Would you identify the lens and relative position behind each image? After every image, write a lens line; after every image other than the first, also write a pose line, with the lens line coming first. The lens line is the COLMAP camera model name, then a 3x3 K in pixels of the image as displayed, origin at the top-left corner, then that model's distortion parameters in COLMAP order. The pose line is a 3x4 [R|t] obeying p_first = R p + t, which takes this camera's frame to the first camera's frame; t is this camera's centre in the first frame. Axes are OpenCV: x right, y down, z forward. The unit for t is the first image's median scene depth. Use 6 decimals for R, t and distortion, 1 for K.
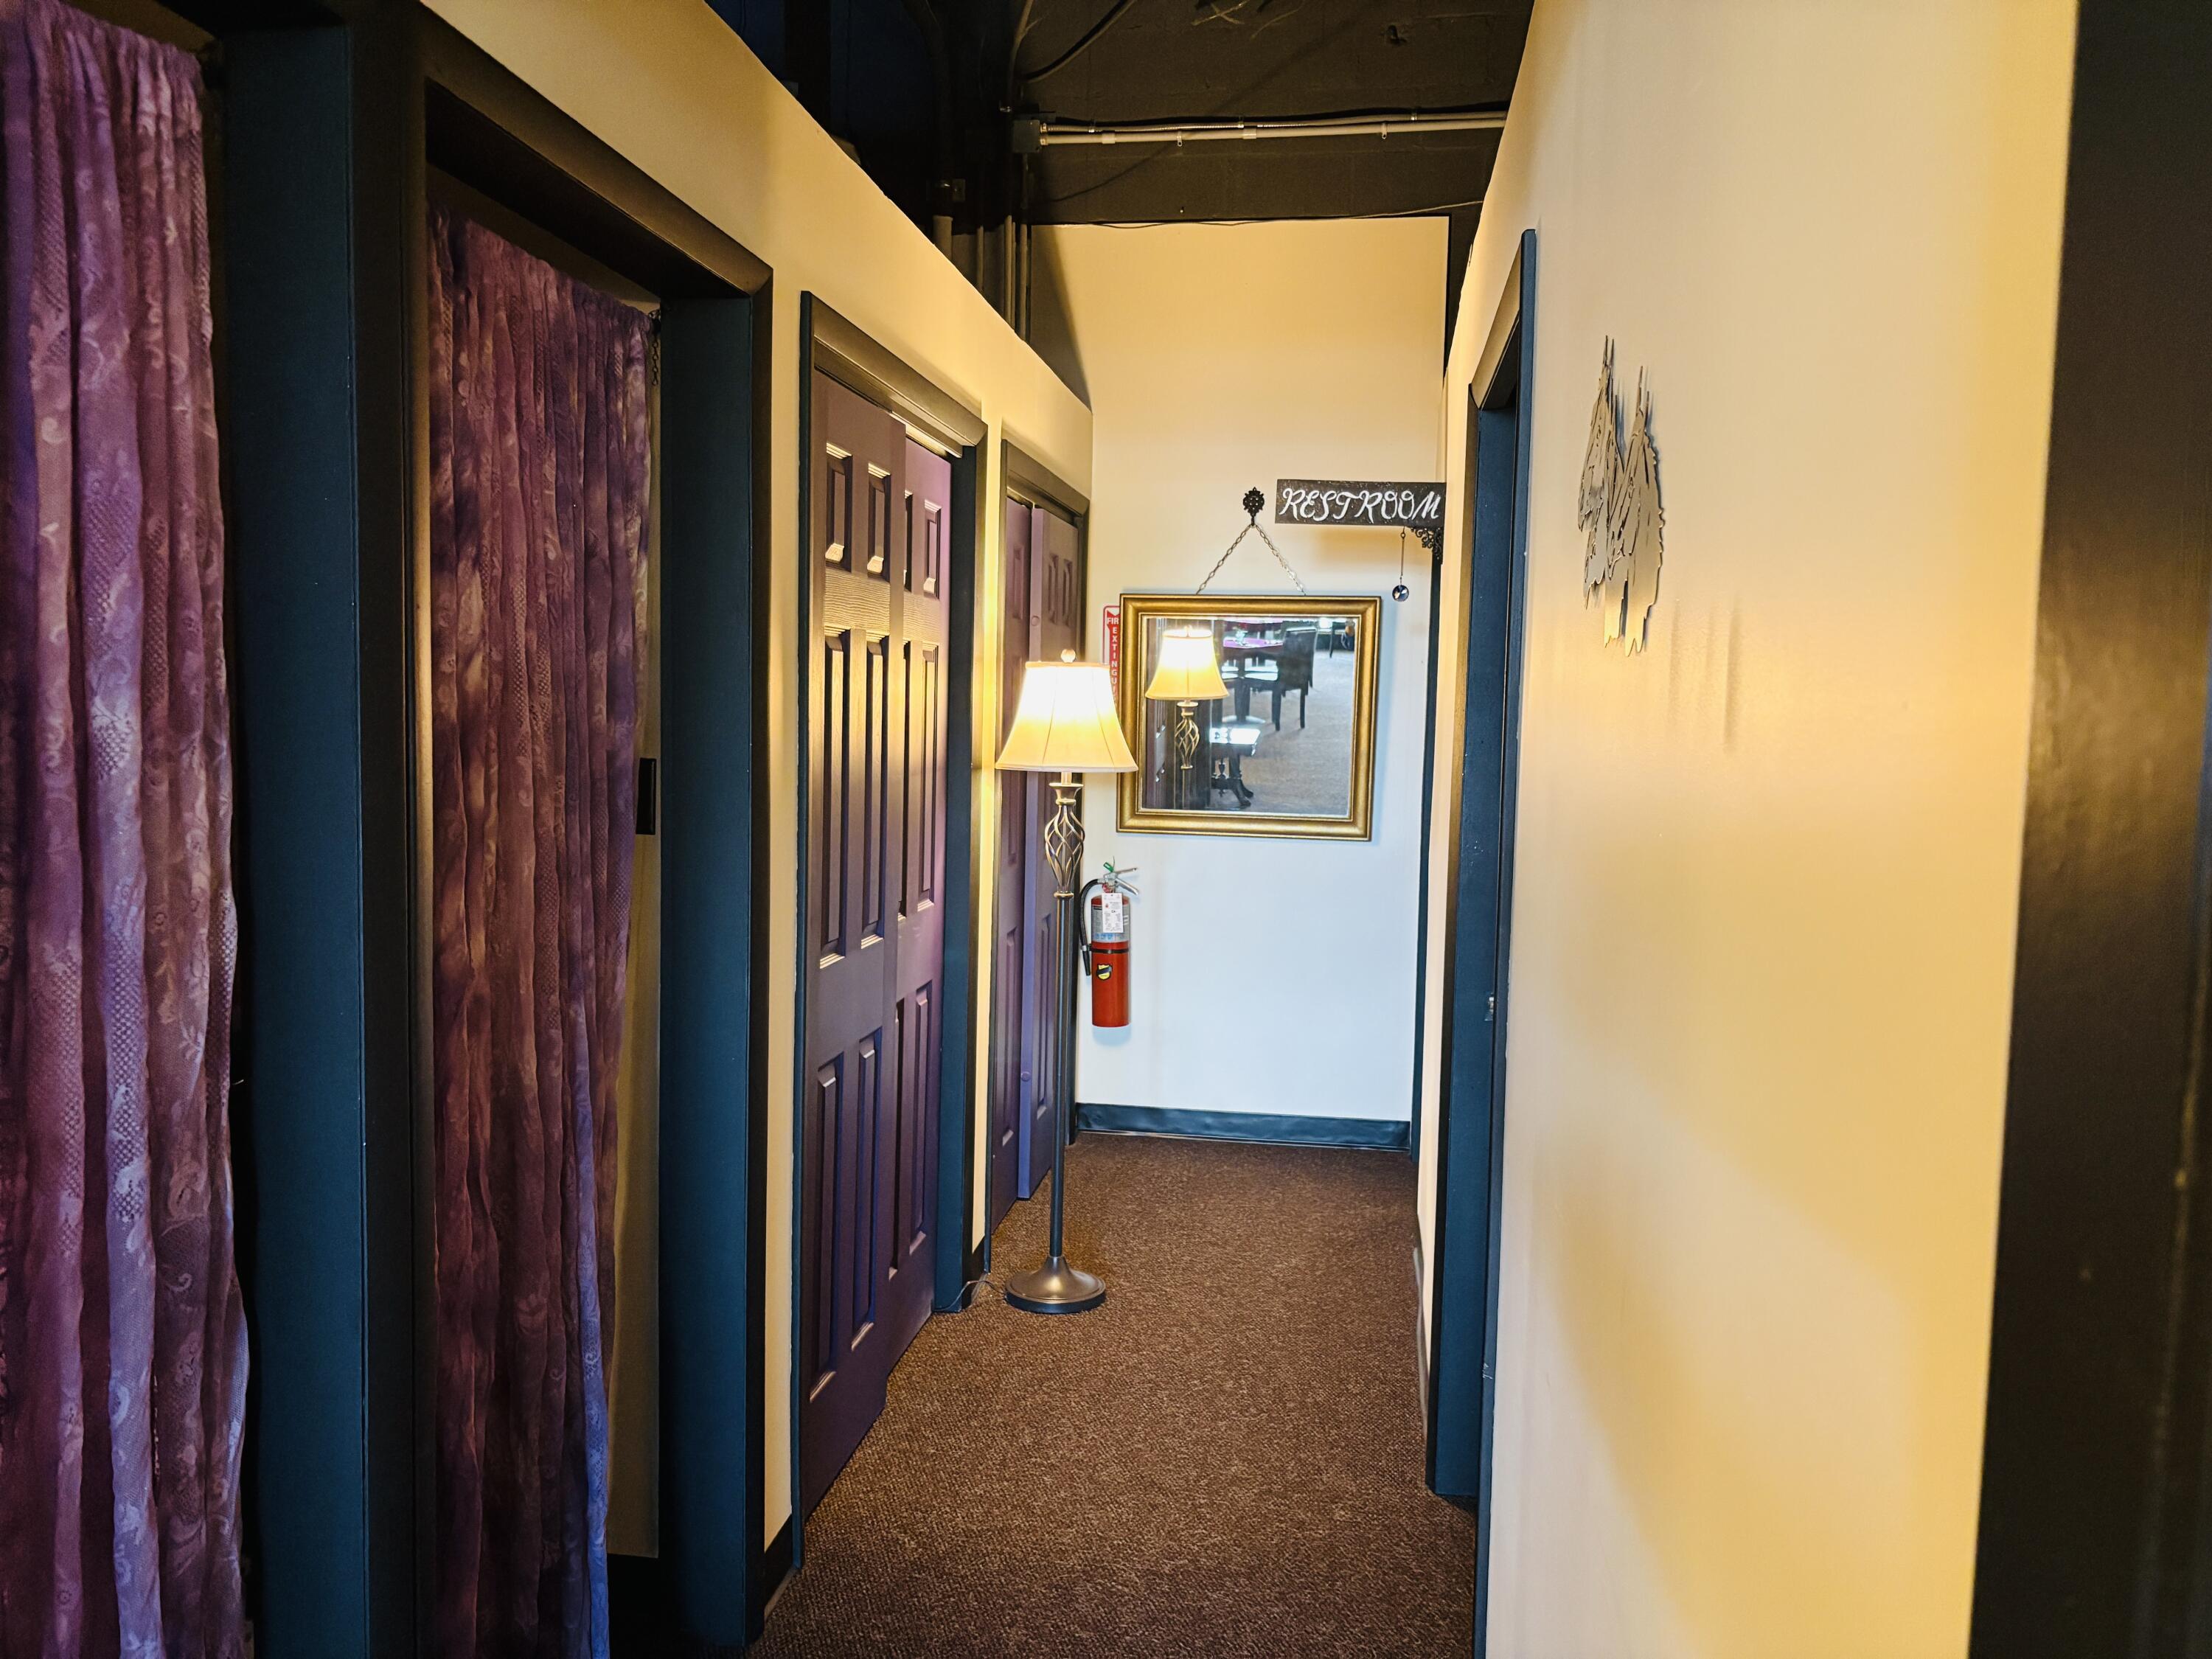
lens RADIAL K [[1667.8, 0, 1106.0], [0, 1667.8, 829.5], [0, 0, 1]] dist [0.043239, -0.059721]
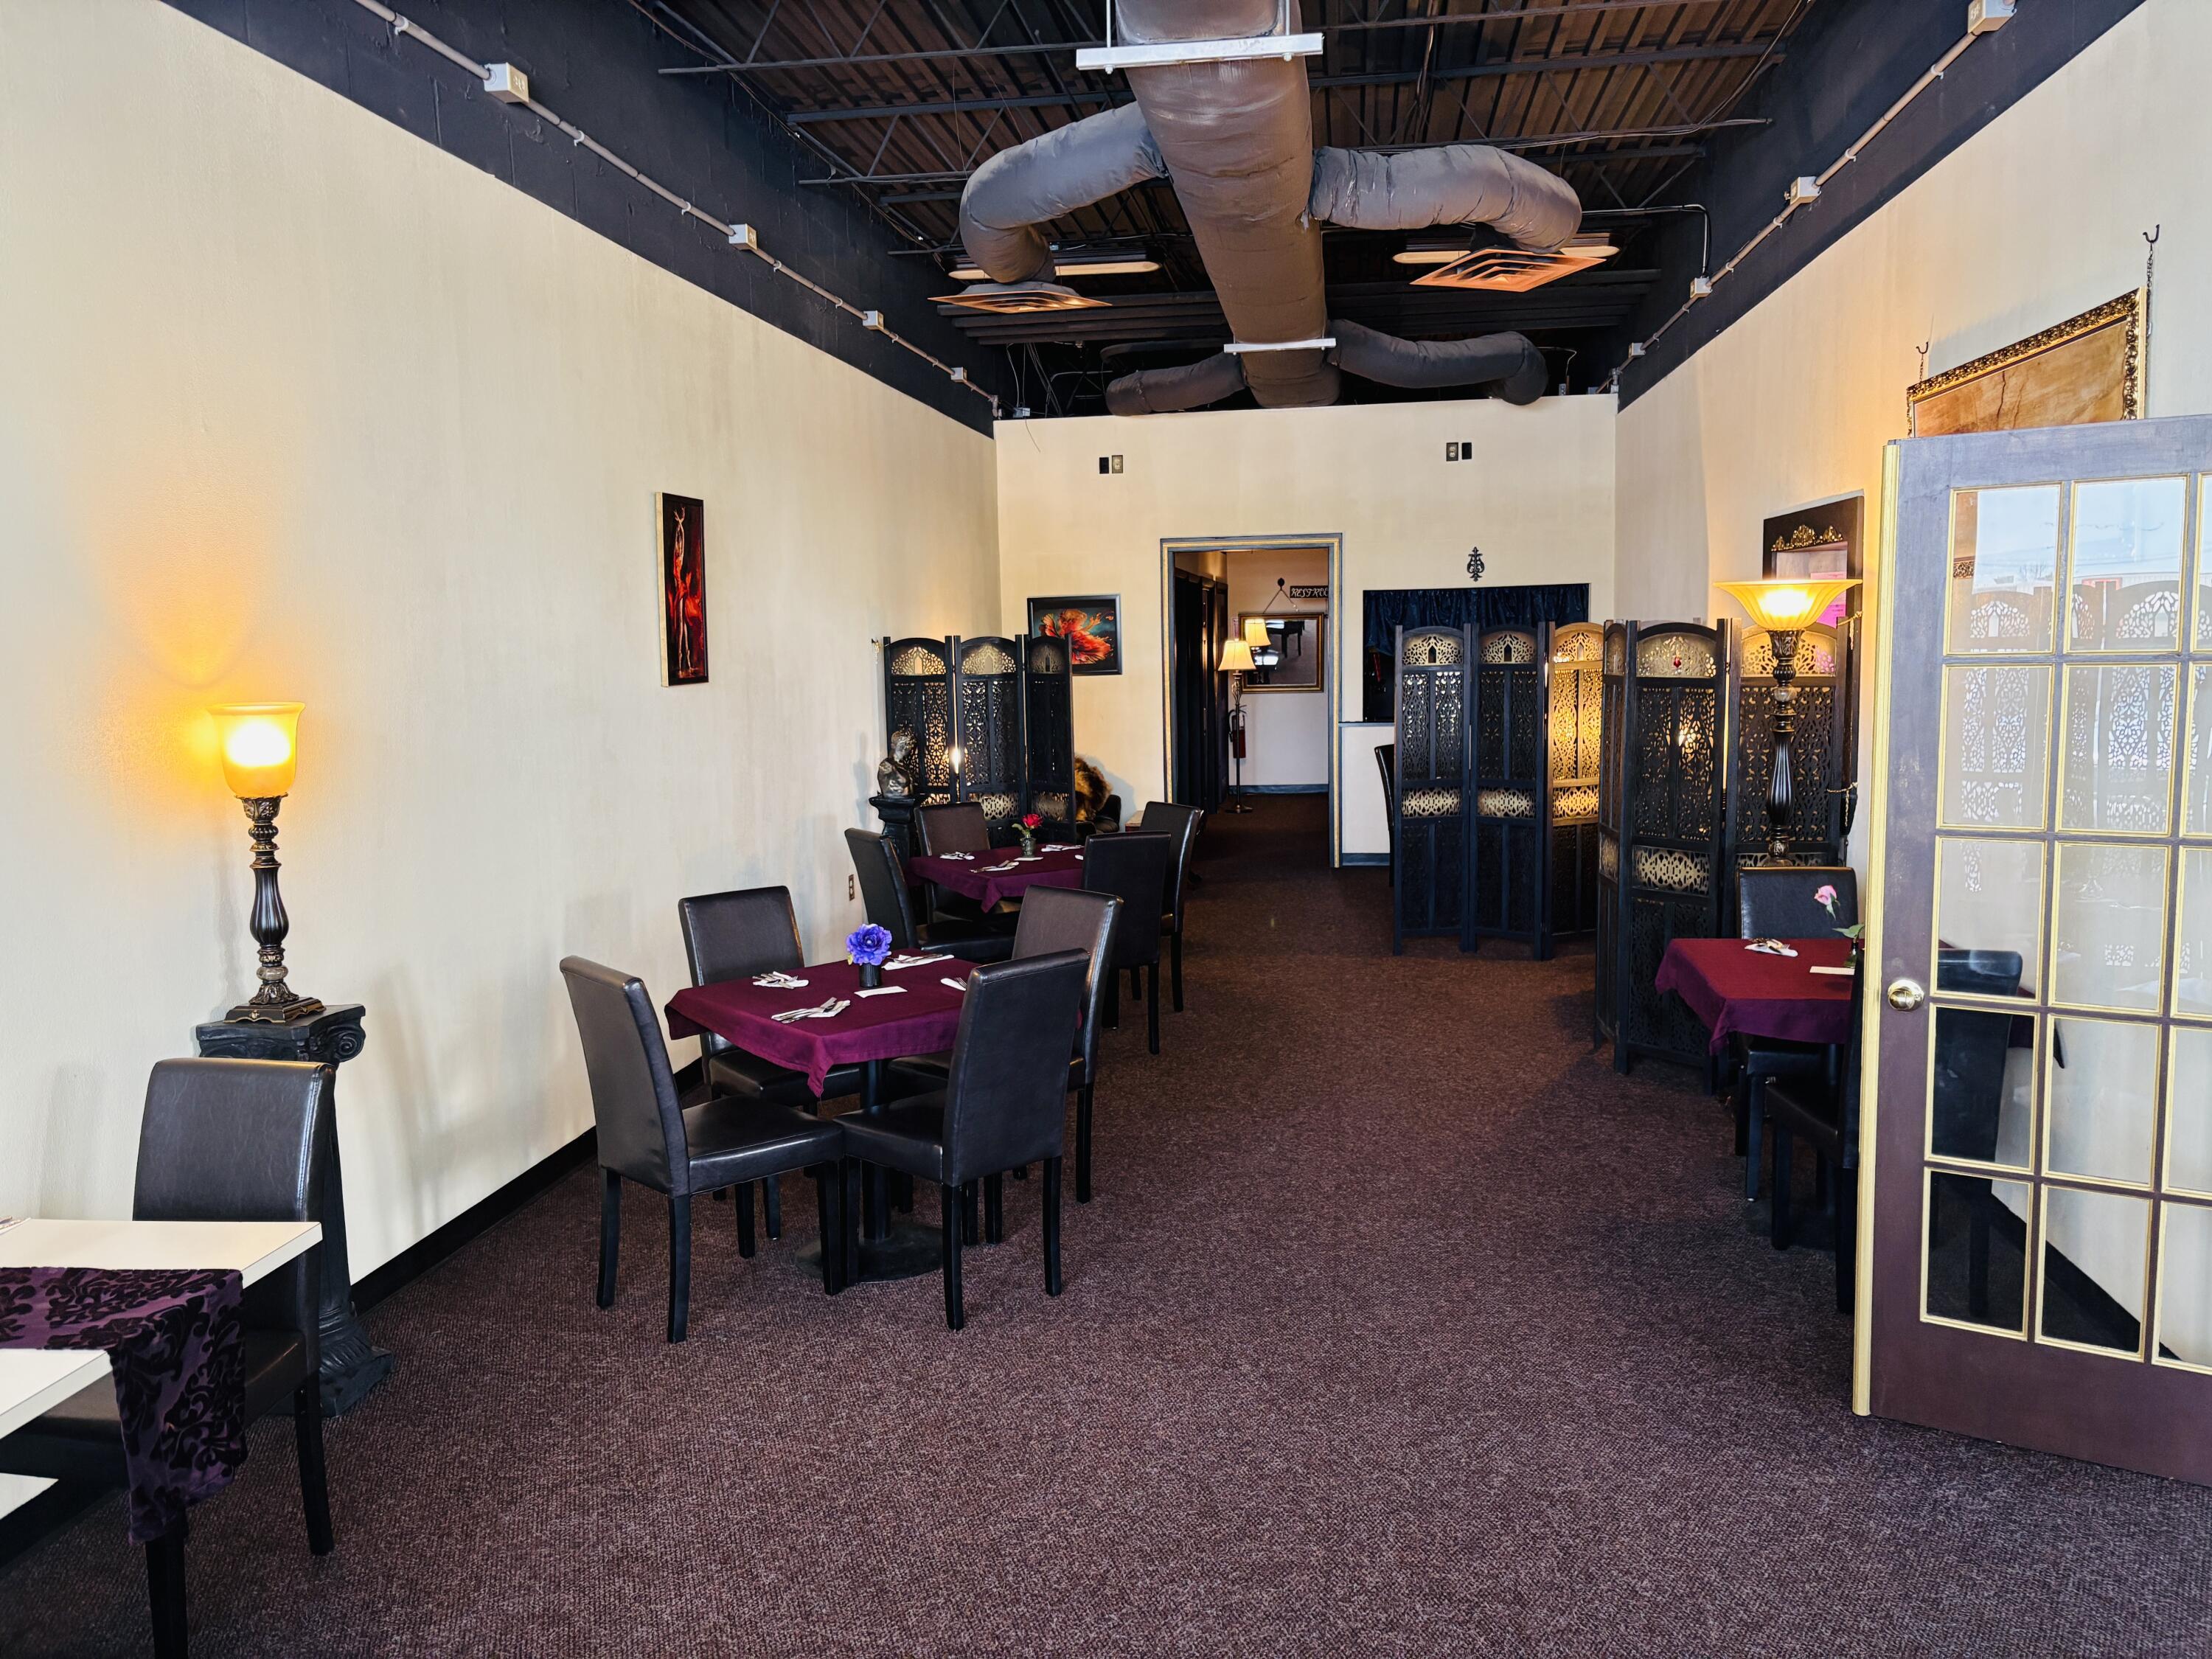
lens RADIAL K [[1693.5, 0, 1114.3], [0, 1693.5, 841.0], [0, 0, 1]] dist [0.042258, -0.051901]
pose [[0.998865, -0.046819, 0.008727, -0.260536], [0.046409, 0.998019, 0.042482, 0.131156], [-0.010699, -0.042029, 0.999059, -2.081249]]
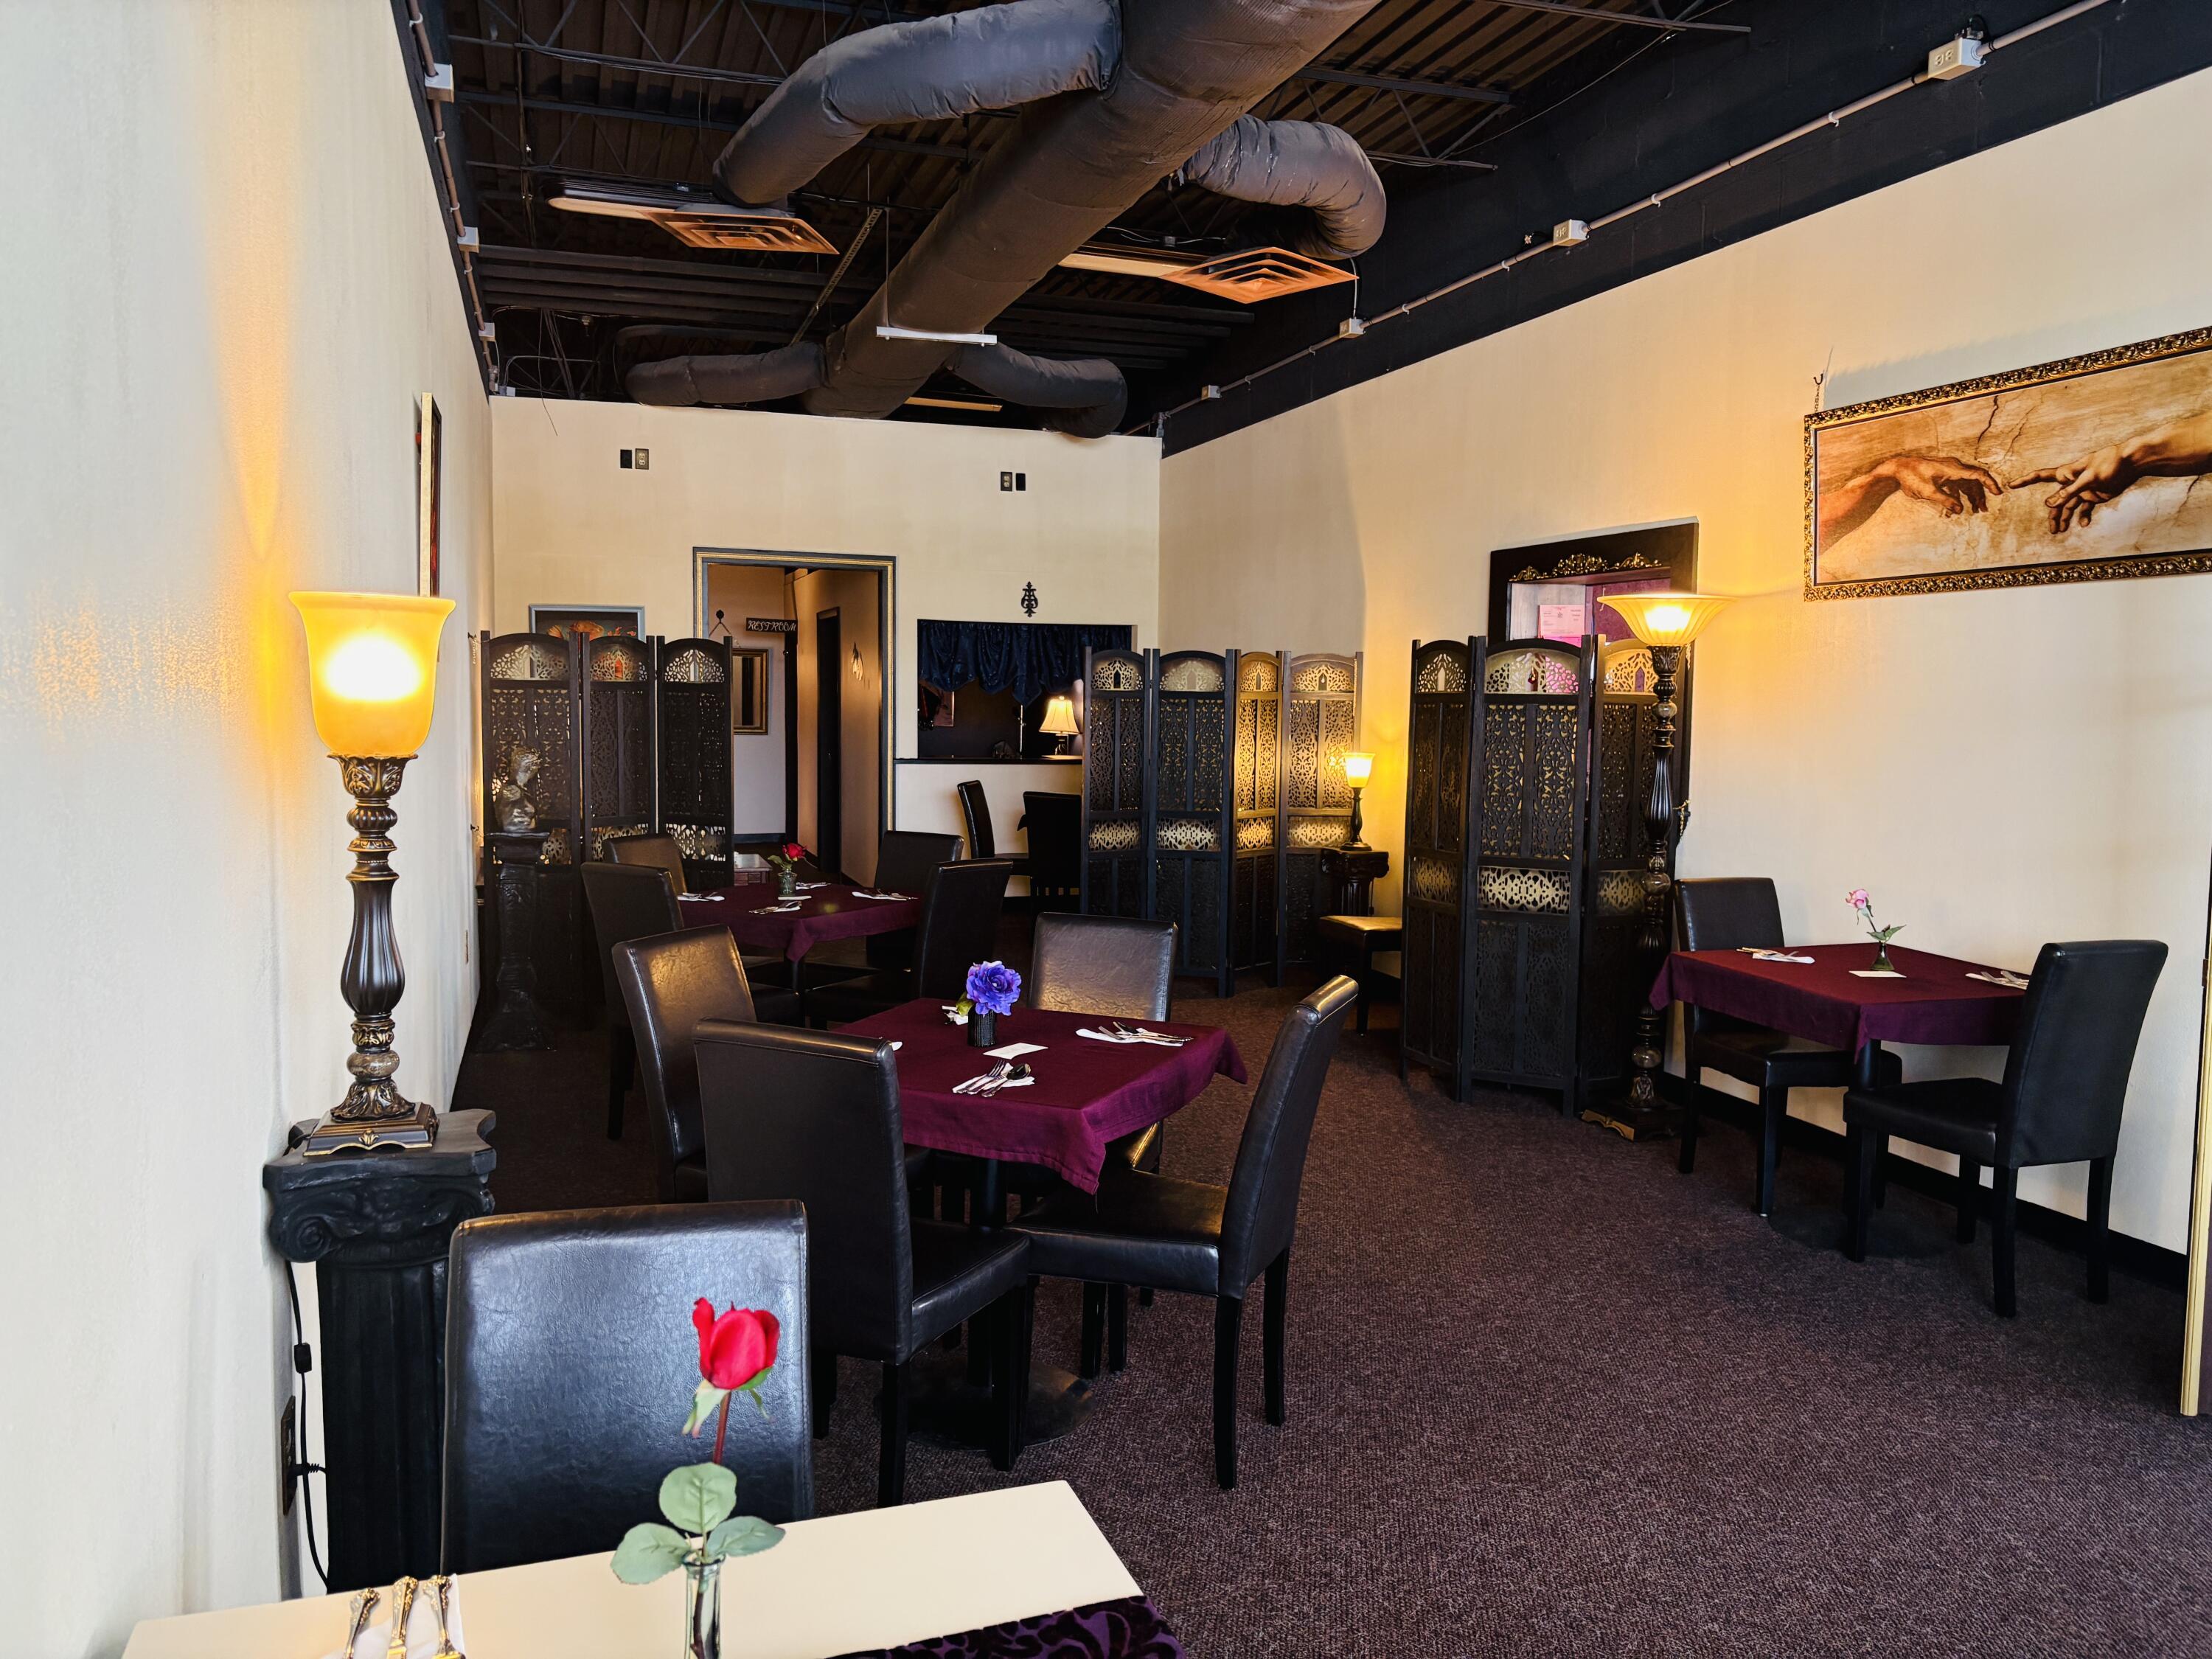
lens RADIAL K [[1685.7, 0, 1106.0], [0, 1685.7, 829.5], [0, 0, 1]] dist [0.076845, -0.088890]
pose [[0.889571, -0.048888, 0.454173, -0.630634], [0.045969, 0.998790, 0.017475, 0.144347], [-0.454478, 0.005333, 0.890742, -1.816093]]
